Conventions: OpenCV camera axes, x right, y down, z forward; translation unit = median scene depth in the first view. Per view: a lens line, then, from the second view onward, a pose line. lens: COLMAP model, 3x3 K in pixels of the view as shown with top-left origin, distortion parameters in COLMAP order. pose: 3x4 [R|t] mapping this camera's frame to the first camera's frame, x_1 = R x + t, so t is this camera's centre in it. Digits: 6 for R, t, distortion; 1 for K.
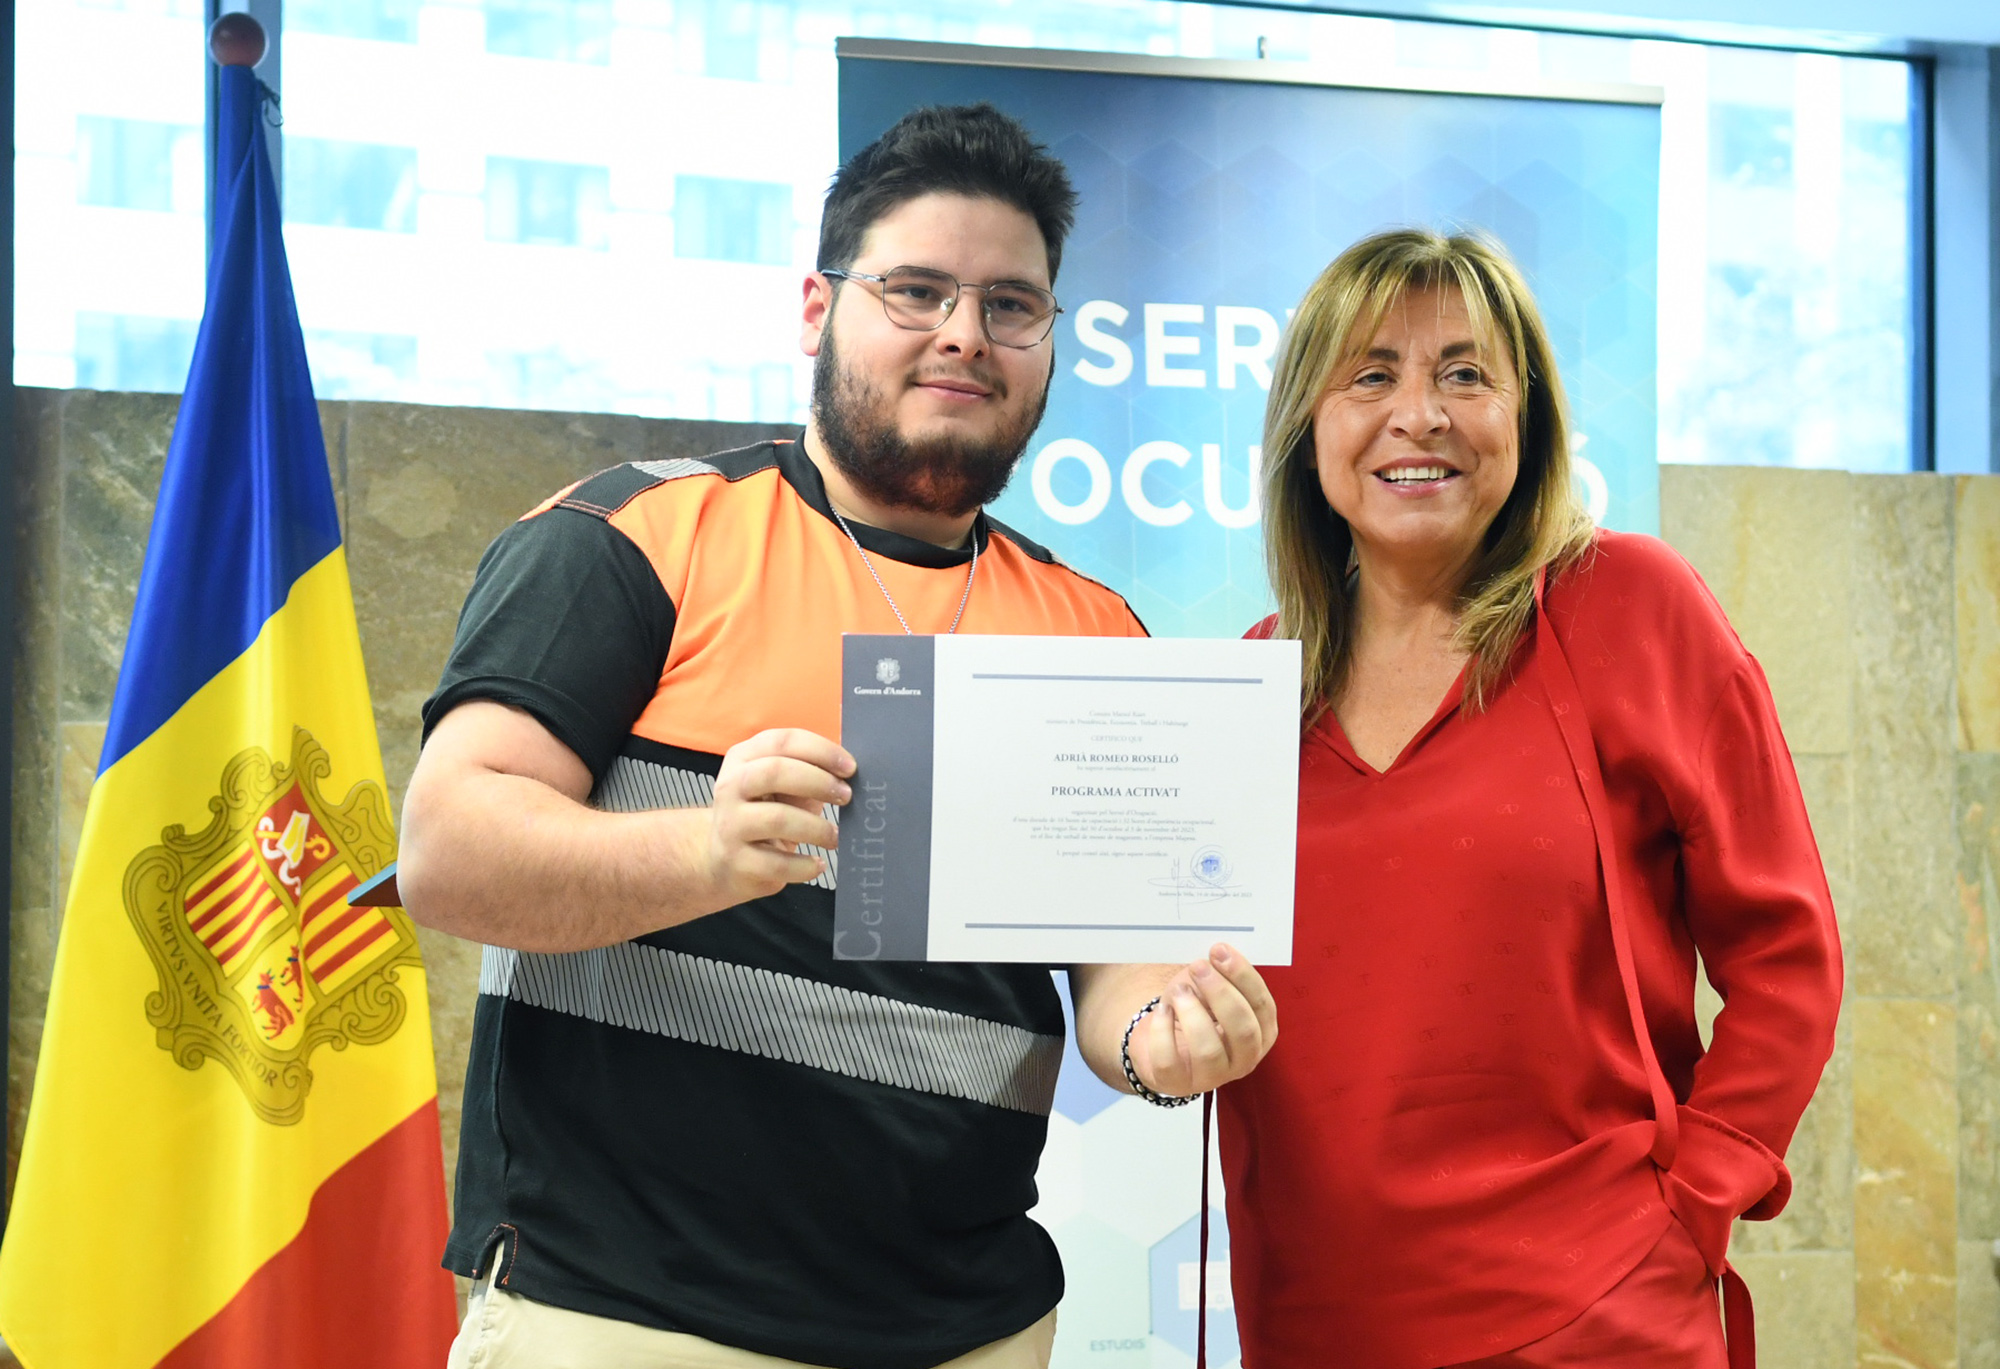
lens RADIAL K [[4663.7, 0, 860.5], [0, 4663.7, 723.7], [0, 0, 1]] dist [0.141807, 0.000000]
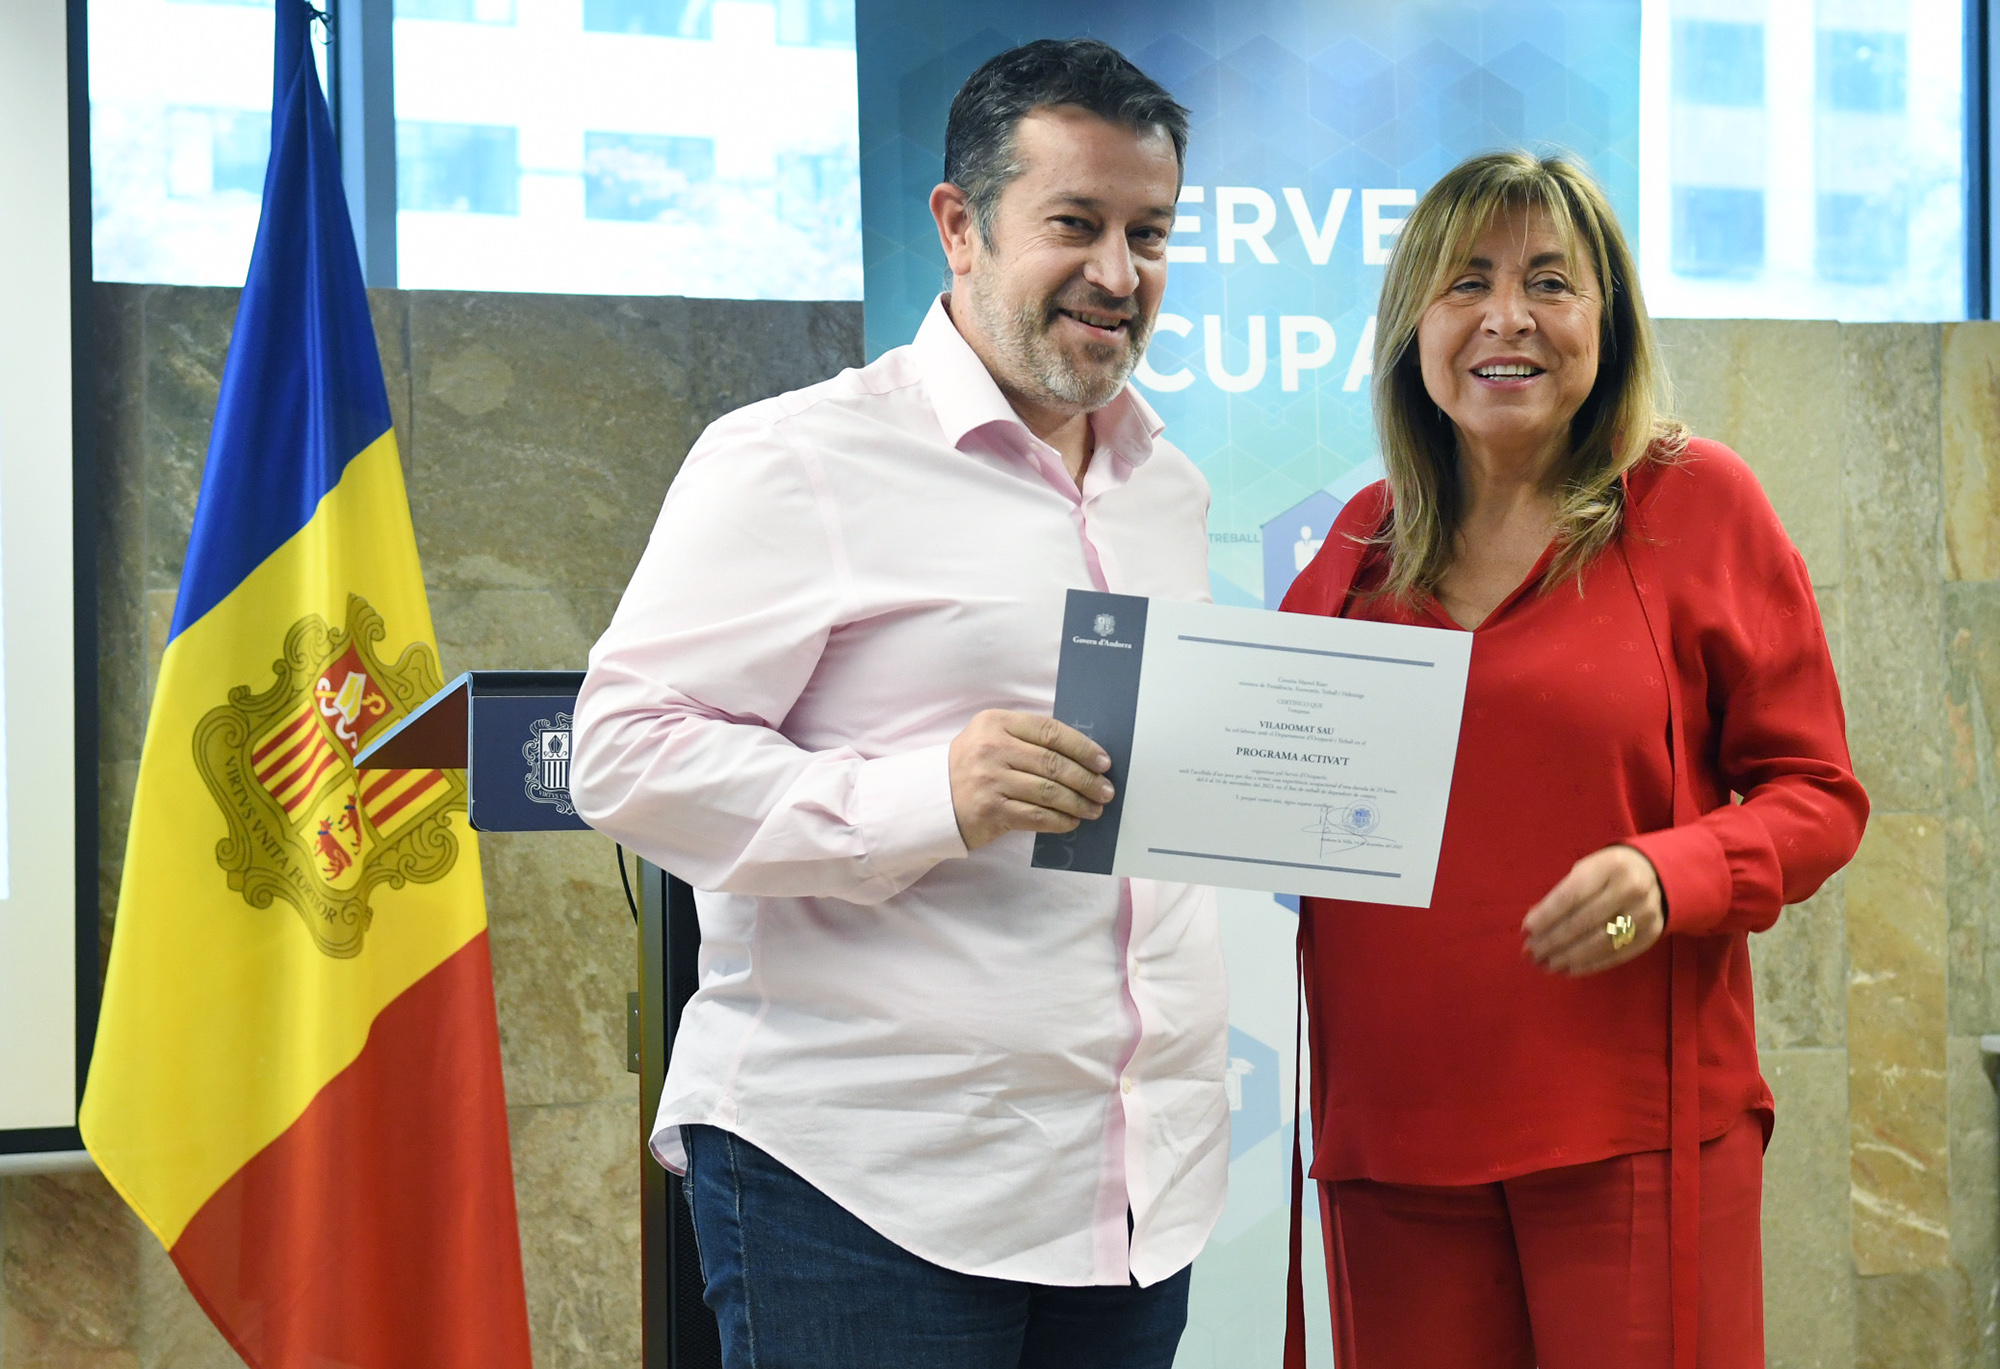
lens RADIAL K [[4594.1, 0, 1032.8], [0, 4594.1, 634.8], [0, 0, 1]] dist [0.173617, 0.000000]
pose [[0.999125, -0.013350, -0.039642, 0.076339], [0.014551, 0.999438, 0.030186, -0.018968], [0.039217, -0.030736, 0.998758, -0.069062]]
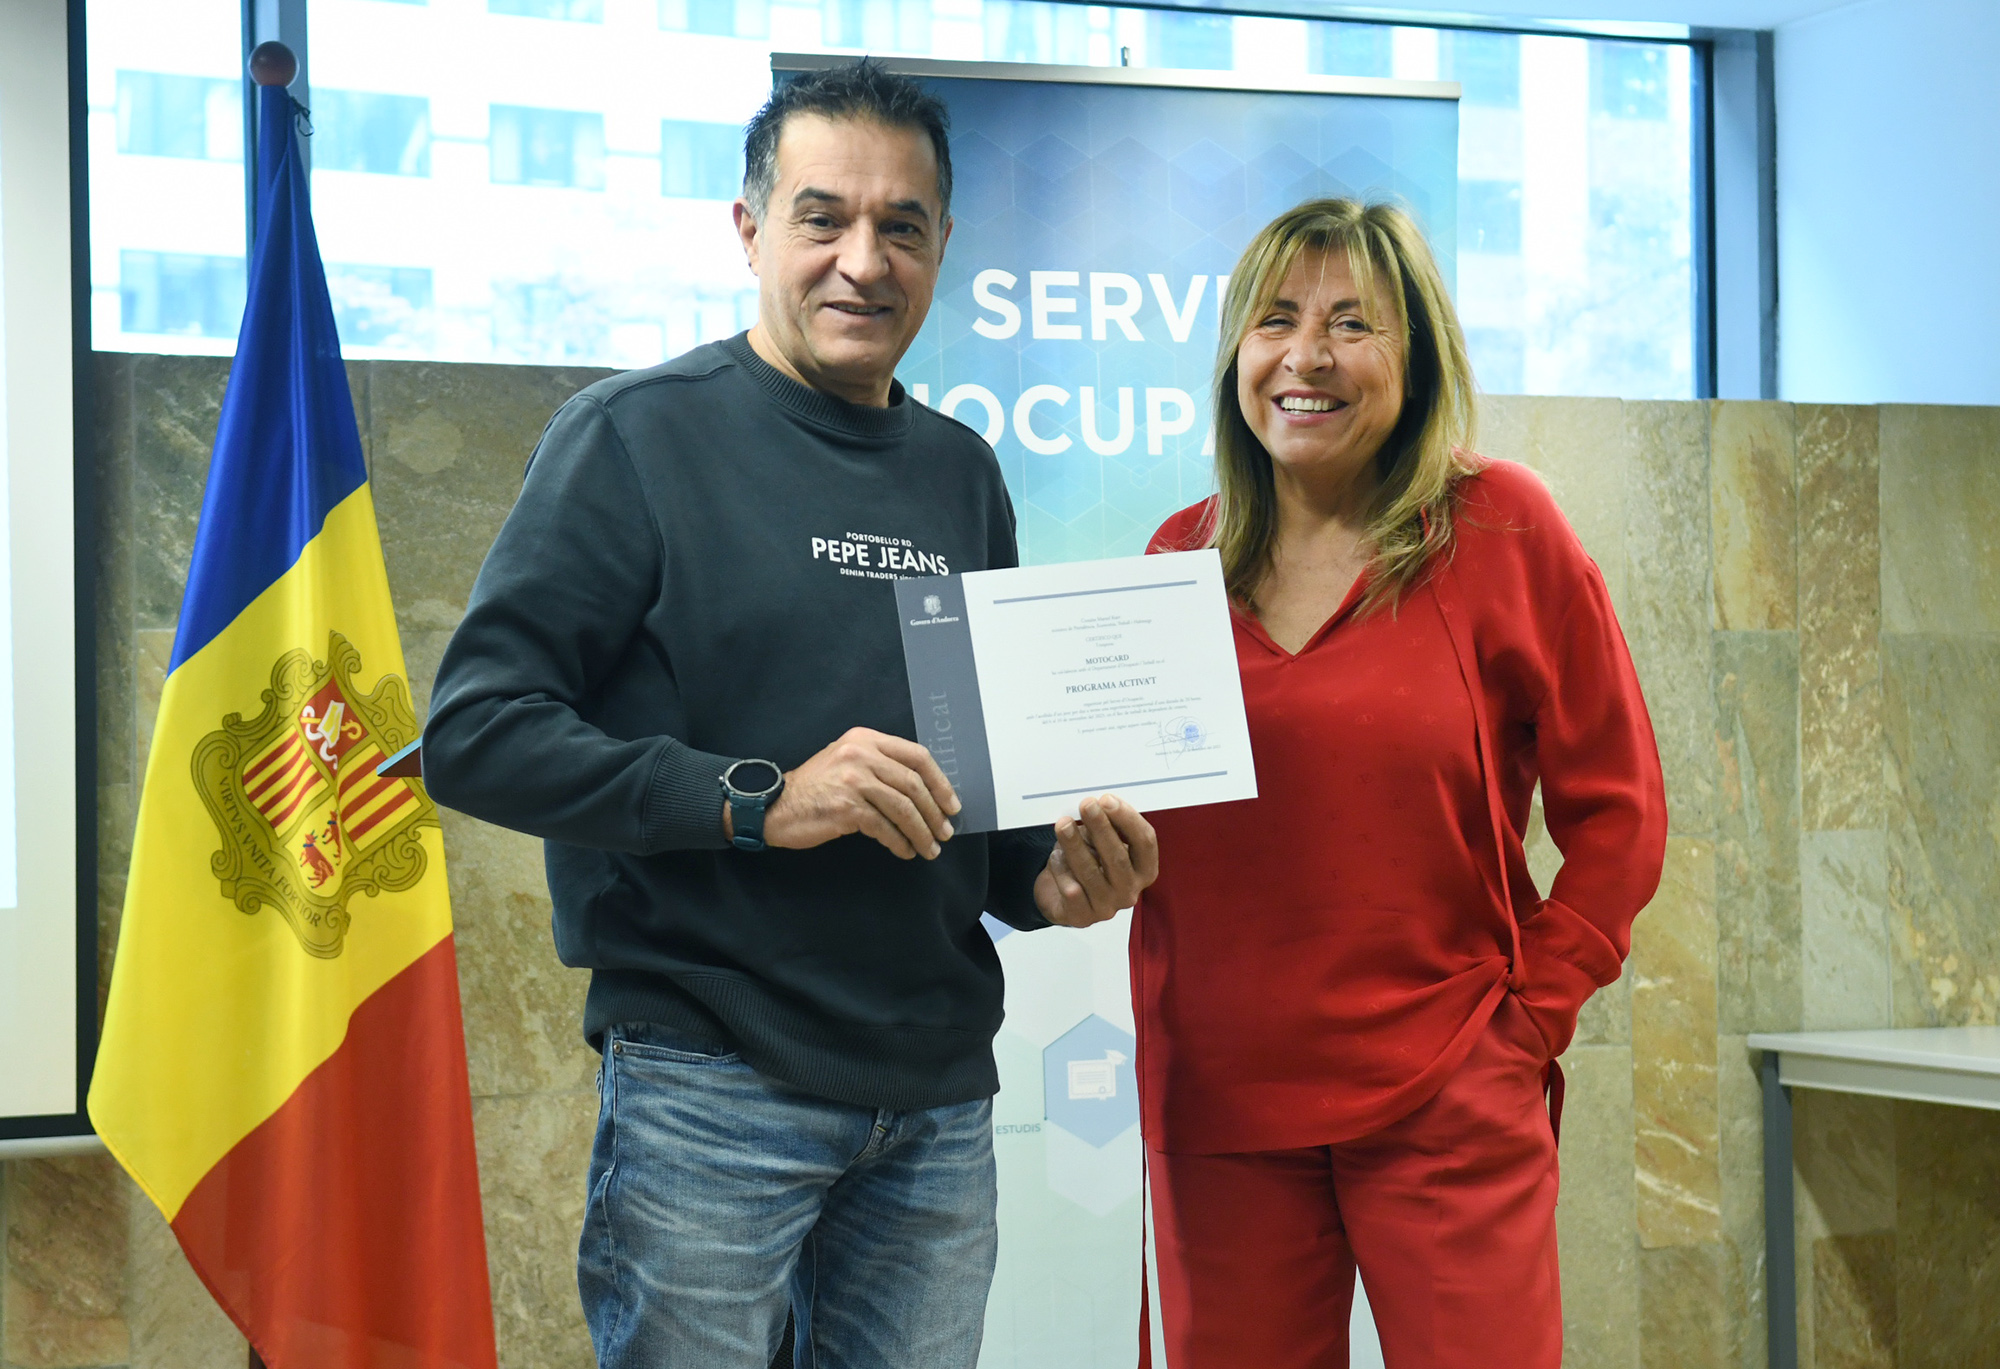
lens RADIAL K [[4255.4, 0, 933.1], [0, 4255.4, 677.6], [0, 0, 1]] dist [0.177512, 0.000000]
pose [[0.999687, -0.014286, 0.020553, 0.011717], [0.013957, 0.999774, 0.016052, -0.002755], [-0.020778, -0.015761, 0.999660, -0.106351]]
